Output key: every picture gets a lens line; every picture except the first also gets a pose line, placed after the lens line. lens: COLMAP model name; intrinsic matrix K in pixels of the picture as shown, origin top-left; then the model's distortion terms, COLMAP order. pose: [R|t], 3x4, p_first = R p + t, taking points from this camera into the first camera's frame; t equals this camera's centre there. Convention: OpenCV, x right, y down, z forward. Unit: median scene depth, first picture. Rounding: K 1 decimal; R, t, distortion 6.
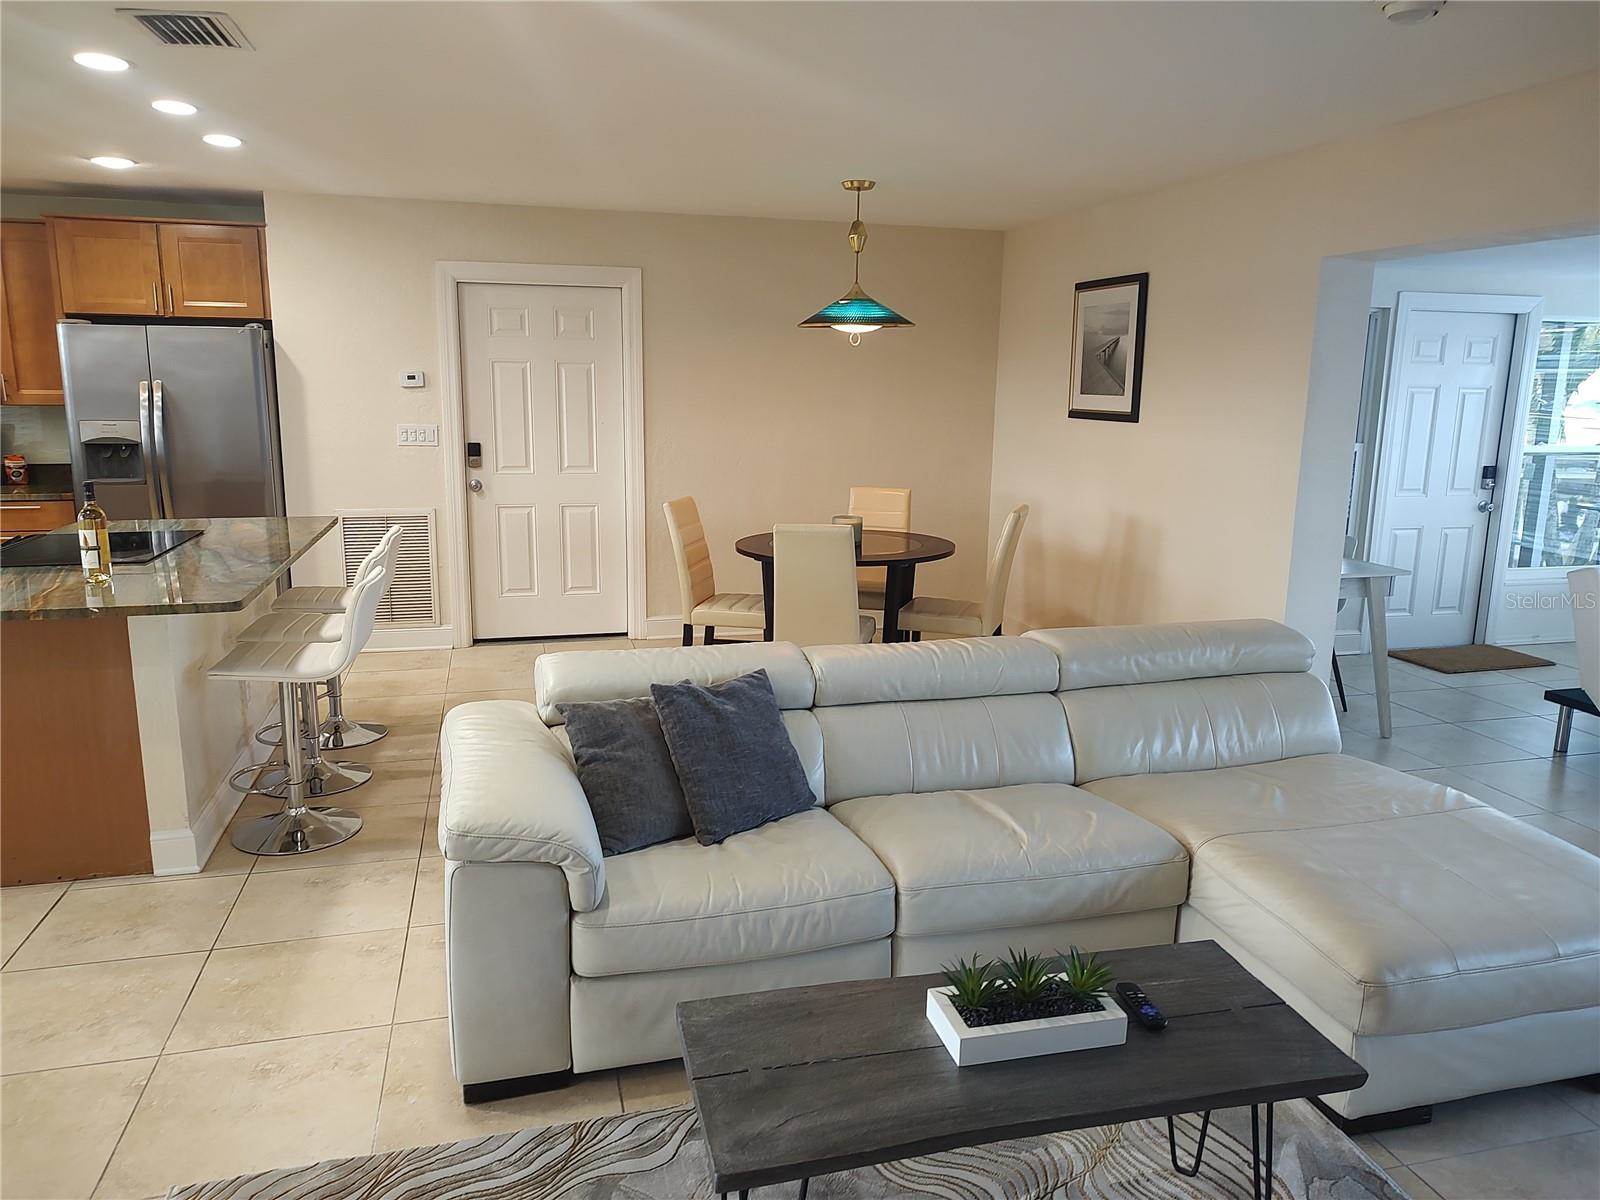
lens RADIAL K [[1138.2, 0, 809.9], [0, 1138.2, 602.3], [0, 0, 1]] dist [0.050022, -0.069854]
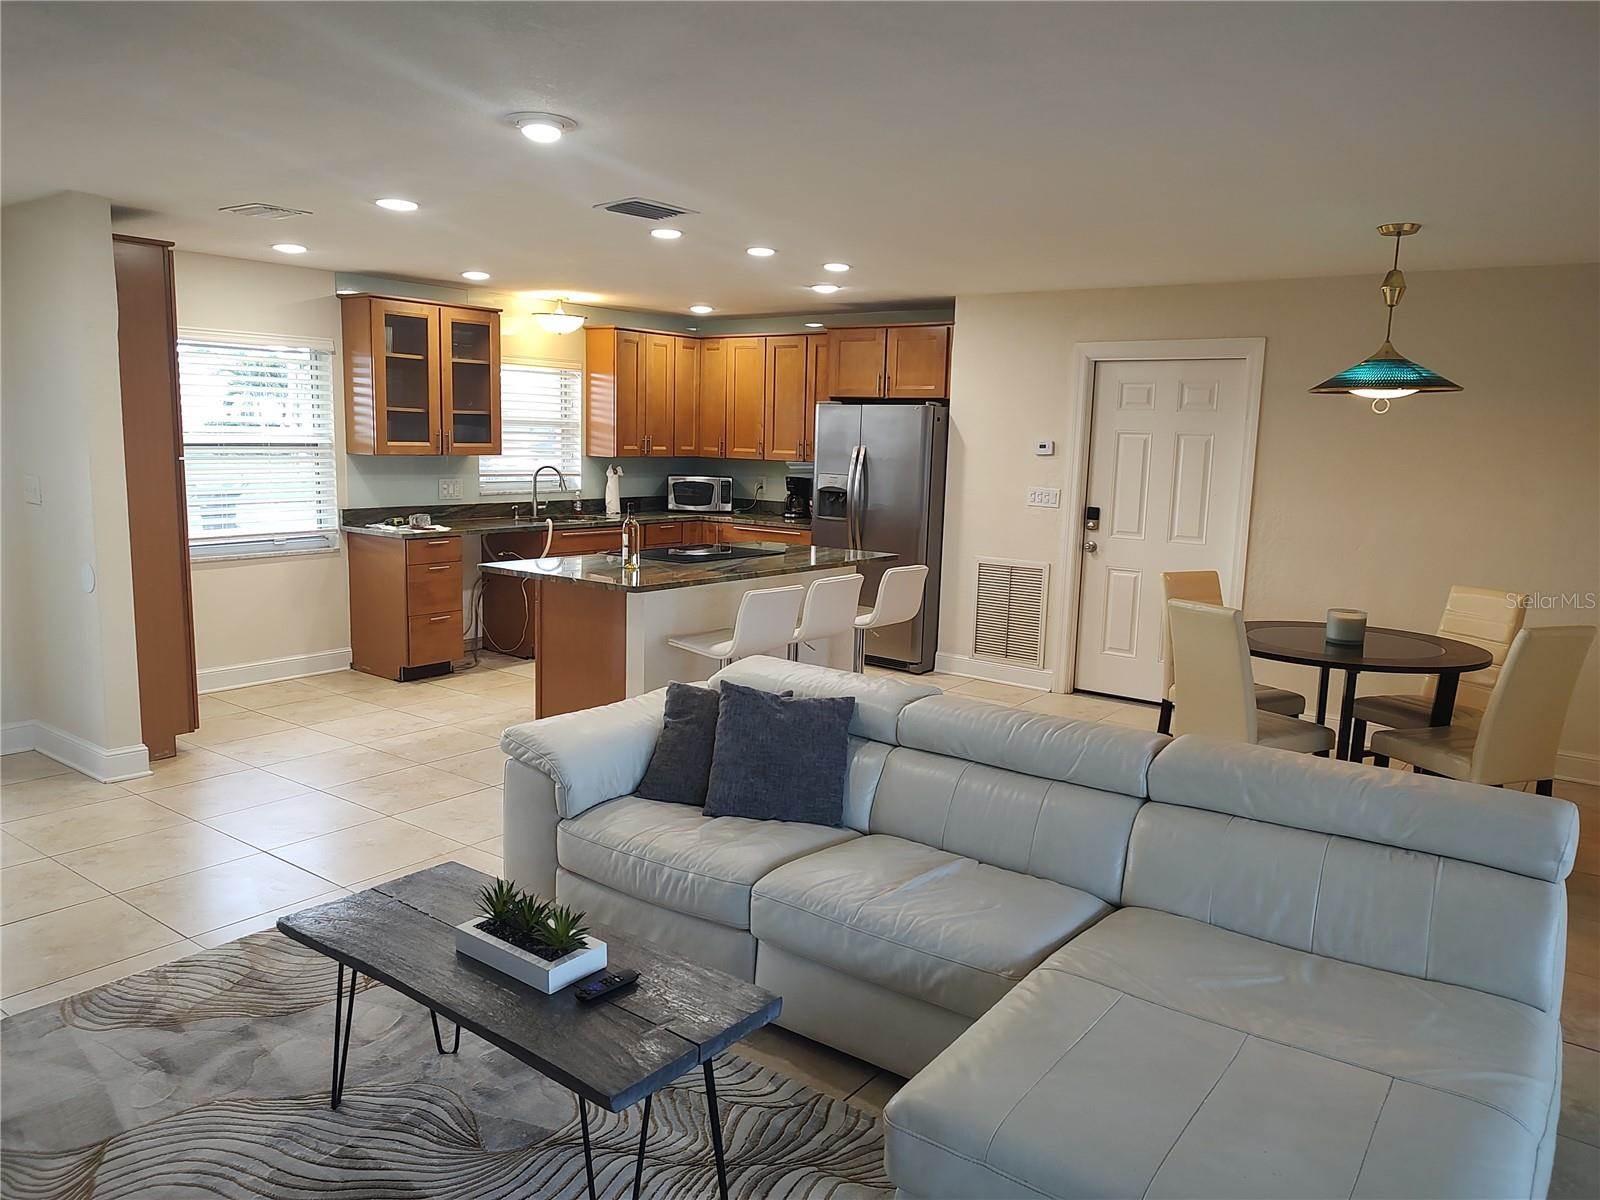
lens RADIAL K [[1138.2, 0, 809.9], [0, 1138.2, 602.3], [0, 0, 1]] dist [0.050022, -0.069854]
pose [[0.621885, 0.120641, -0.773760, 0.430448], [-0.172568, 0.984886, 0.014863, -0.023370], [0.763858, 0.124283, 0.633305, 0.138901]]
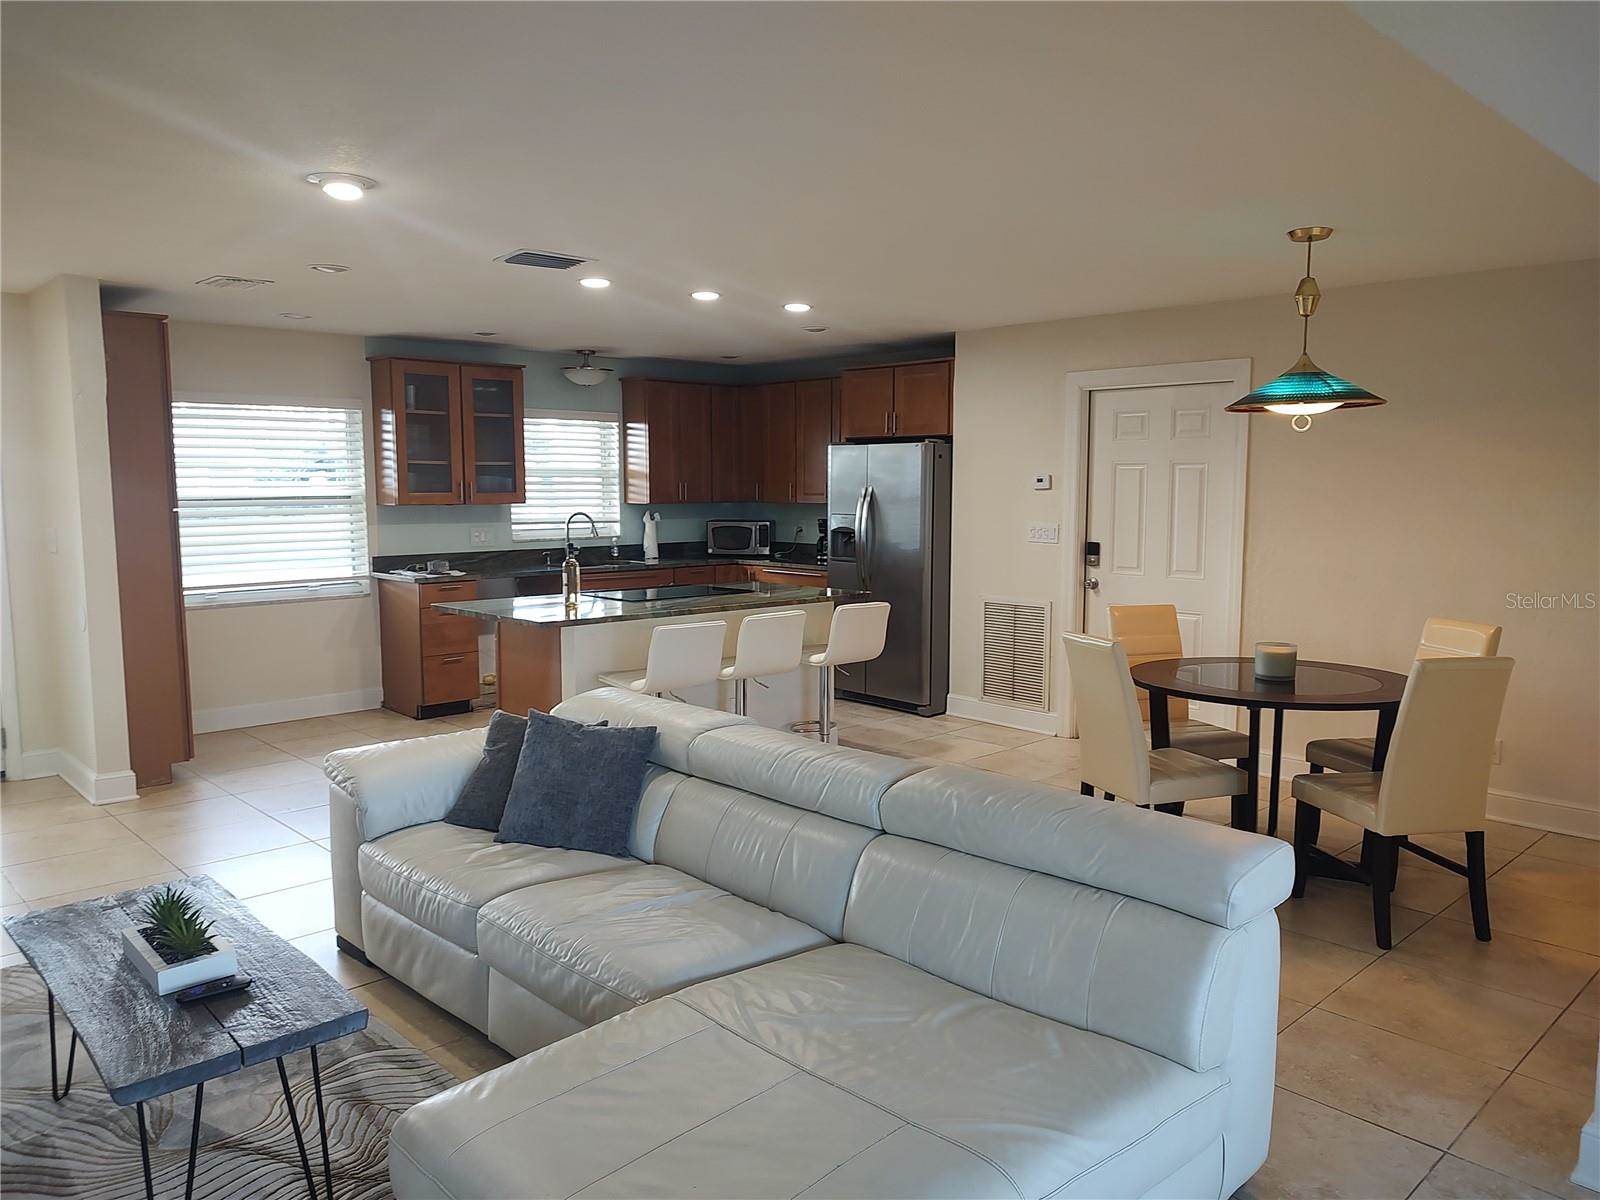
lens RADIAL K [[1138.2, 0, 809.9], [0, 1138.2, 602.3], [0, 0, 1]] dist [0.050022, -0.069854]
pose [[0.485072, 0.080478, -0.870763, 0.544320], [-0.165796, 0.986159, -0.001217, -0.046757], [0.858613, 0.144960, 0.491701, 0.312105]]
